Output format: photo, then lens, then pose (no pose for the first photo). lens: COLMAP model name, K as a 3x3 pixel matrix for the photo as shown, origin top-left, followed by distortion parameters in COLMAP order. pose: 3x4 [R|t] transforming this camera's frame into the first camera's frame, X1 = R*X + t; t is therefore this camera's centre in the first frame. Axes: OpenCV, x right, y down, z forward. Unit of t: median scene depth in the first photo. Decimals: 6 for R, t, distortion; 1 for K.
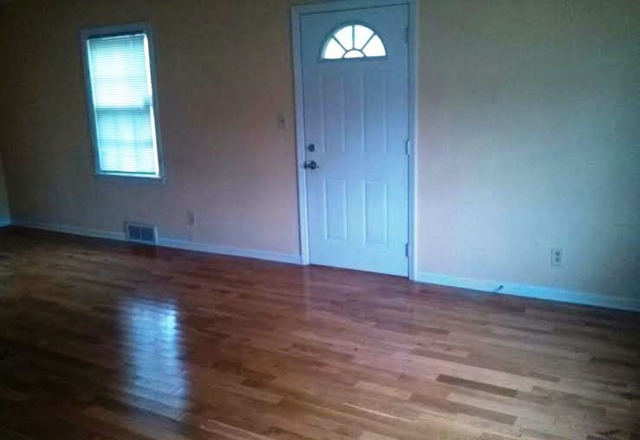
lens RADIAL K [[600.5, 0, 356.2], [0, 600.5, 220.9], [0, 0, 1]] dist [0.012428, 0.003193]
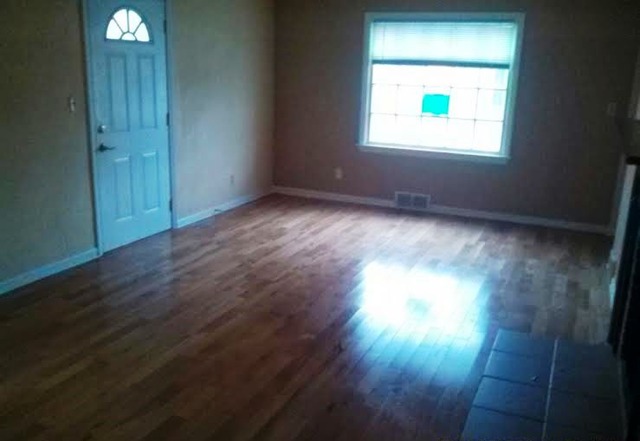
lens RADIAL K [[593.8, 0, 320.0], [0, 593.8, 220.5], [0, 0, 1]] dist [-0.078300, -0.001920]
pose [[-0.084876, -0.231138, 0.969212, -1.109226], [0.172690, 0.954589, 0.242773, -0.160420], [-0.981312, 0.187979, -0.041107, 0.773813]]
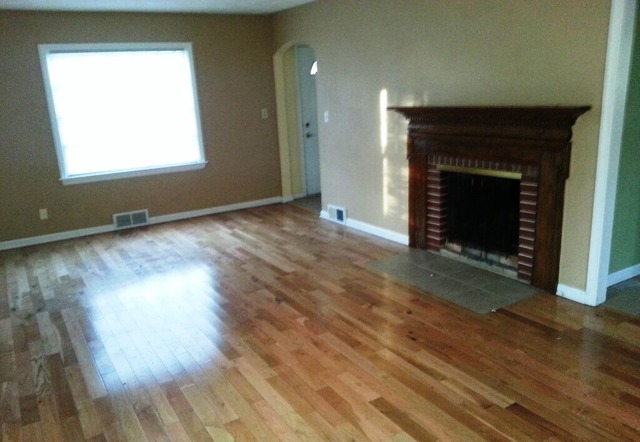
lens RADIAL K [[518.0, 0, 292.9], [0, 518.0, 222.6], [0, 0, 1]] dist [0.006316, -0.000613]
pose [[-0.847327, -0.065008, 0.527077, -0.799291], [0.177649, 0.900609, 0.396665, -0.274226], [-0.500477, 0.429740, -0.751562, 1.302235]]
